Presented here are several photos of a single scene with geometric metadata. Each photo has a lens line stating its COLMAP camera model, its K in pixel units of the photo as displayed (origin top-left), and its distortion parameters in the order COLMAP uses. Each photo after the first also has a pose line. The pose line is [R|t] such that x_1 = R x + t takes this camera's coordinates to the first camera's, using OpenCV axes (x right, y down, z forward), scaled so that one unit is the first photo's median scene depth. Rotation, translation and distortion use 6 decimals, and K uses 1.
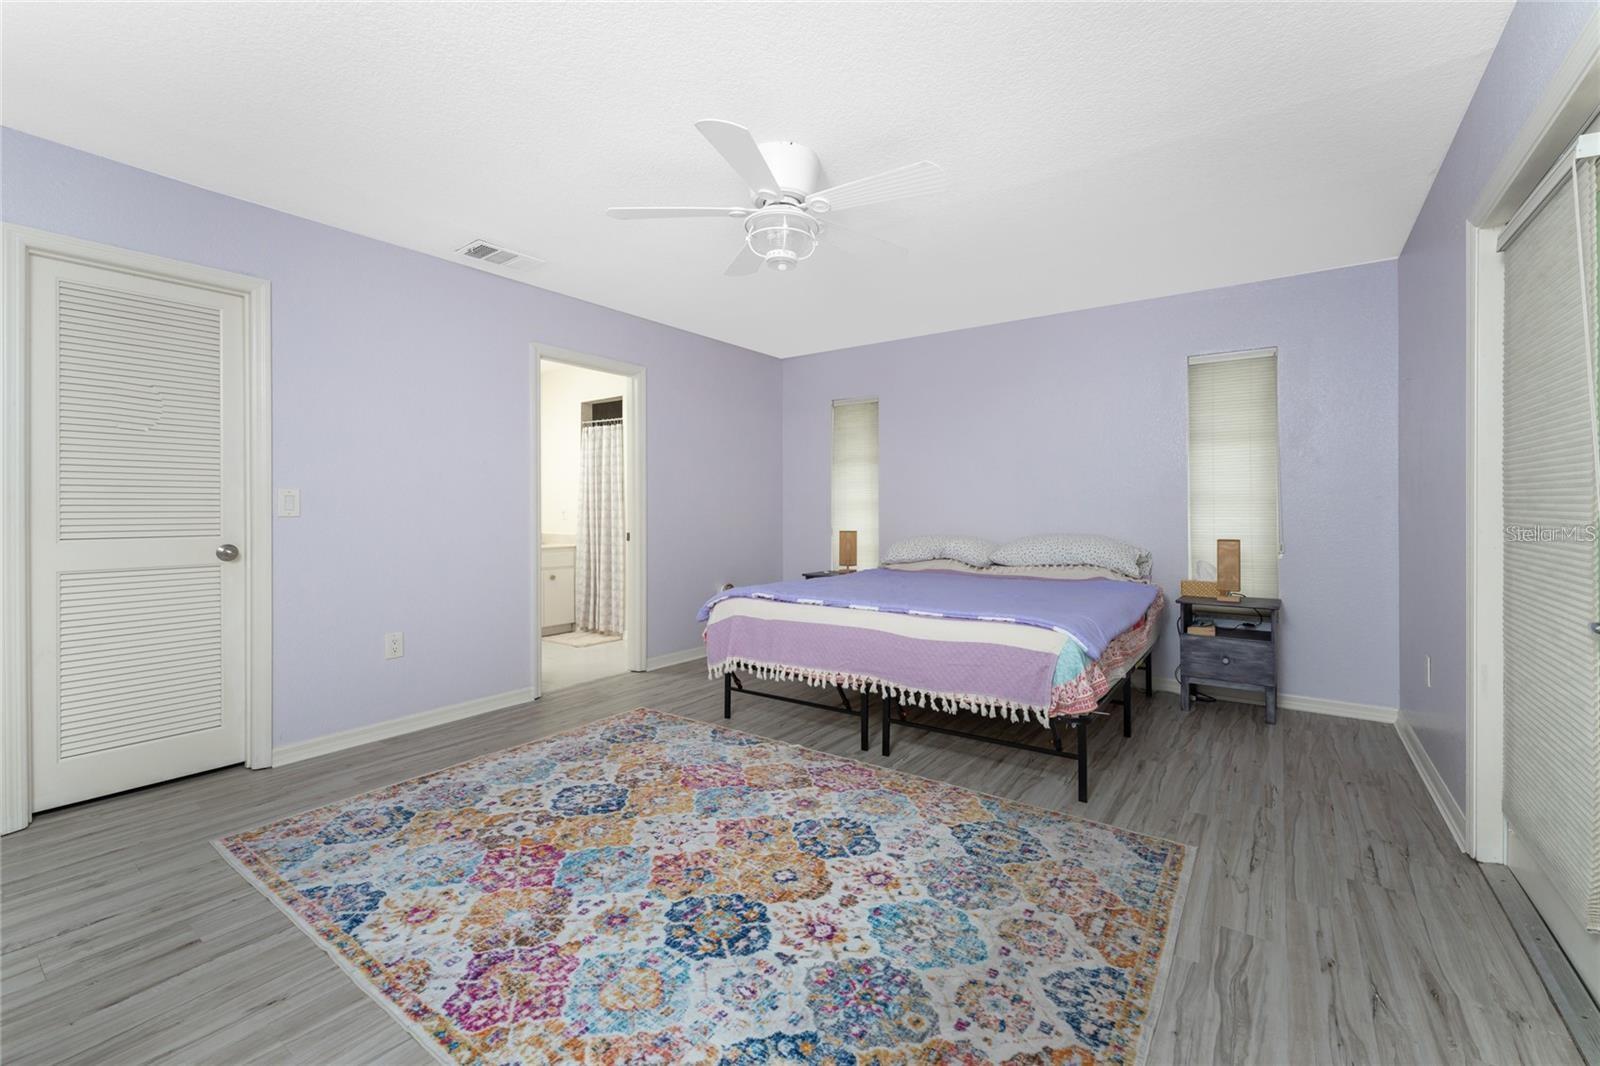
lens RADIAL K [[655.6, 0, 840.4], [0, 655.6, 507.5], [0, 0, 1]] dist [0.000977, 0.000043]
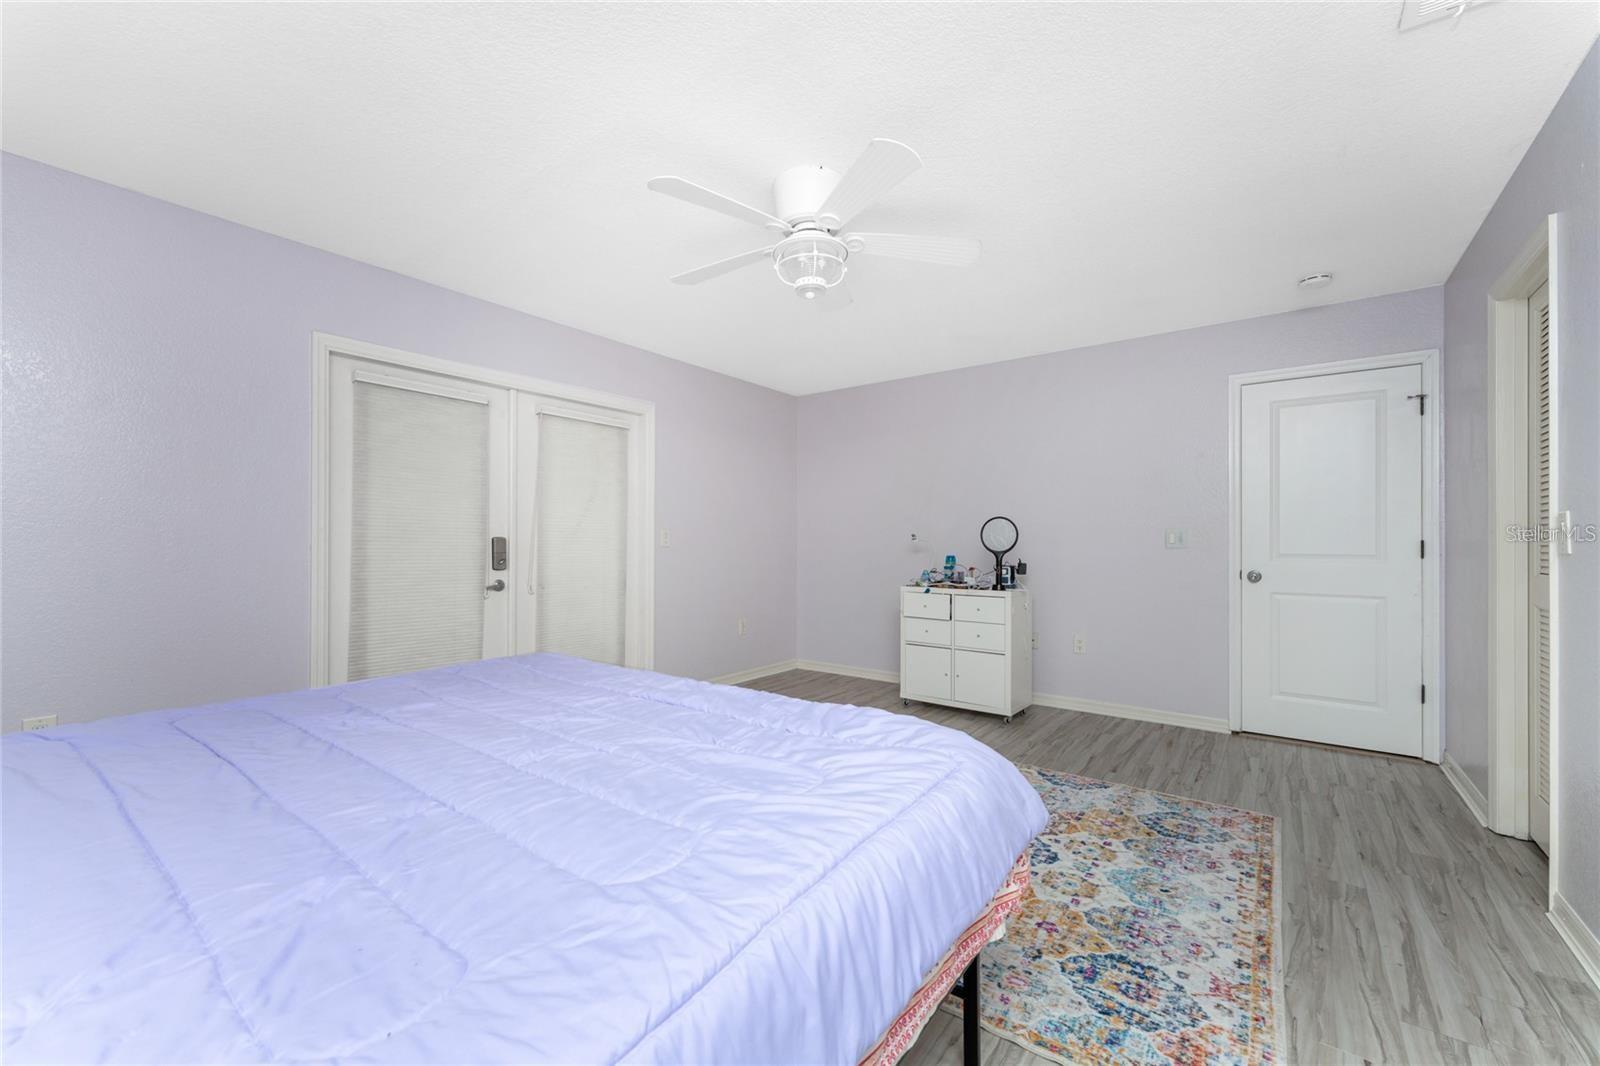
lens RADIAL K [[636.4, 0, 800.5], [0, 636.4, 540.9], [0, 0, 1]] dist [0.000789, -0.000174]
pose [[-0.998443, -0.001575, 0.055767, -0.127198], [-0.001852, 0.999986, -0.004906, 0.006371], [-0.055758, -0.005001, -0.998432, 1.952437]]
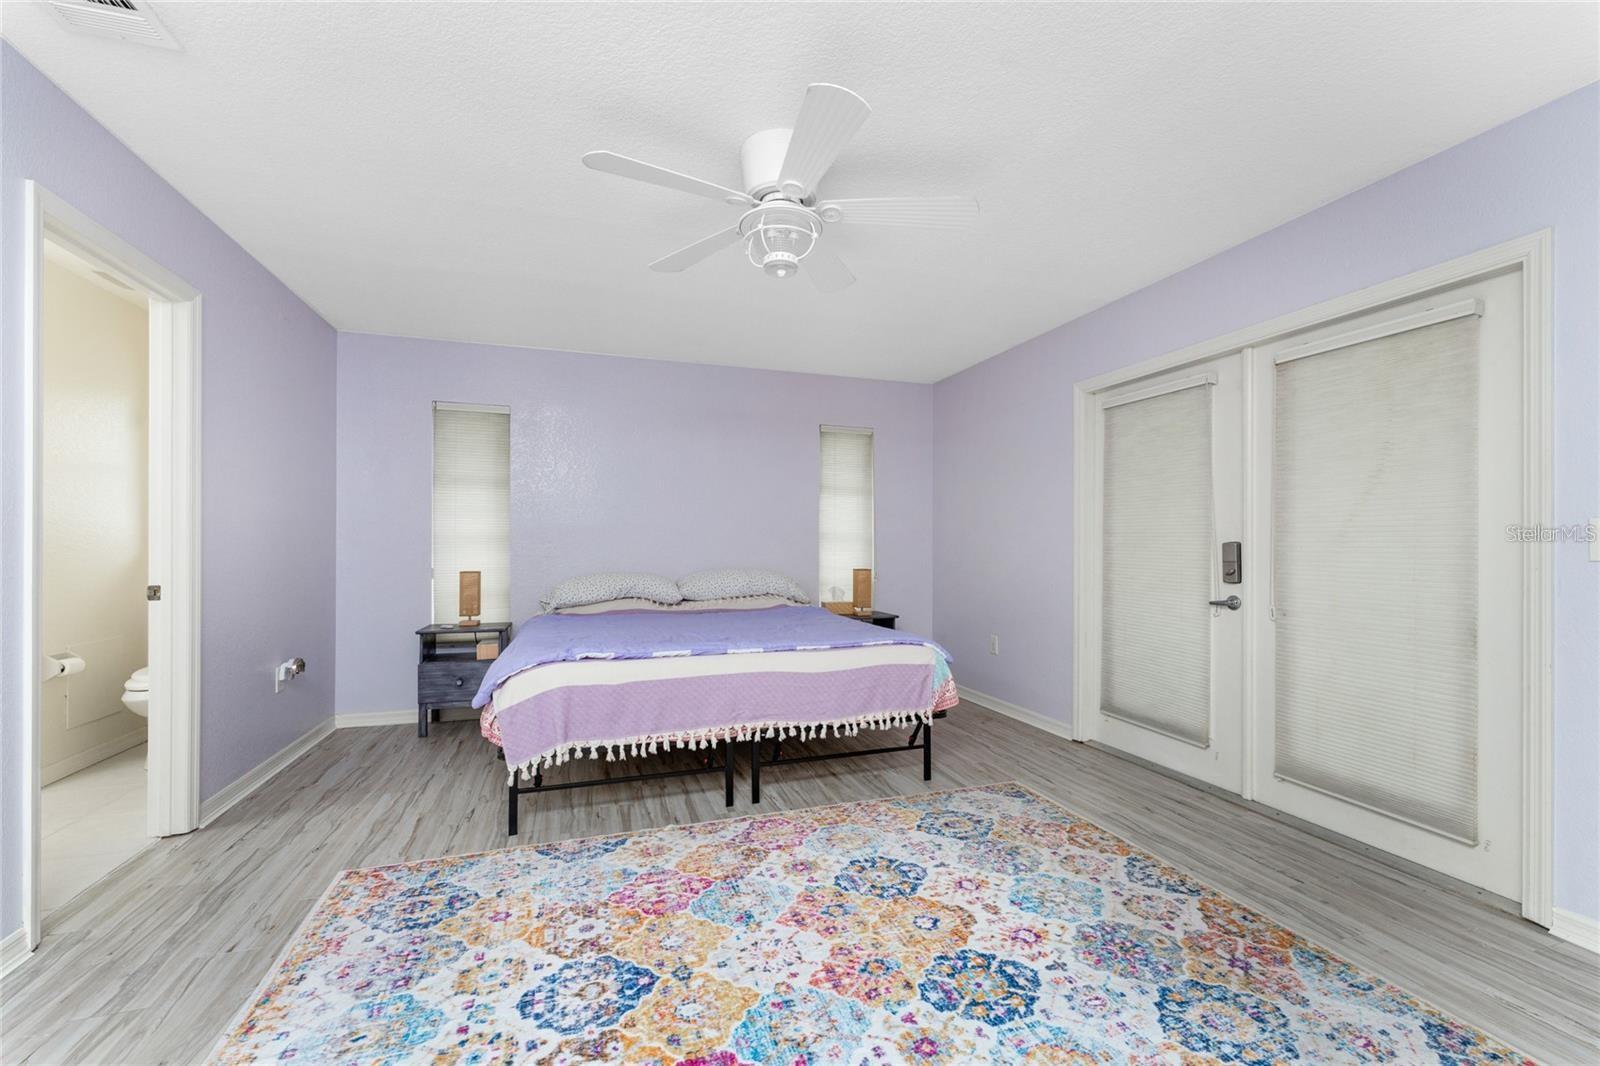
lens RADIAL K [[647.6, 0, 796.2], [0, 647.6, 546.2], [0, 0, 1]] dist [0.000291, -0.000043]
pose [[0.611398, 0.001145, 0.791322, -0.767064], [-0.005612, 0.999980, 0.002889, 0.001241], [-0.791303, -0.006208, 0.611393, 0.452362]]
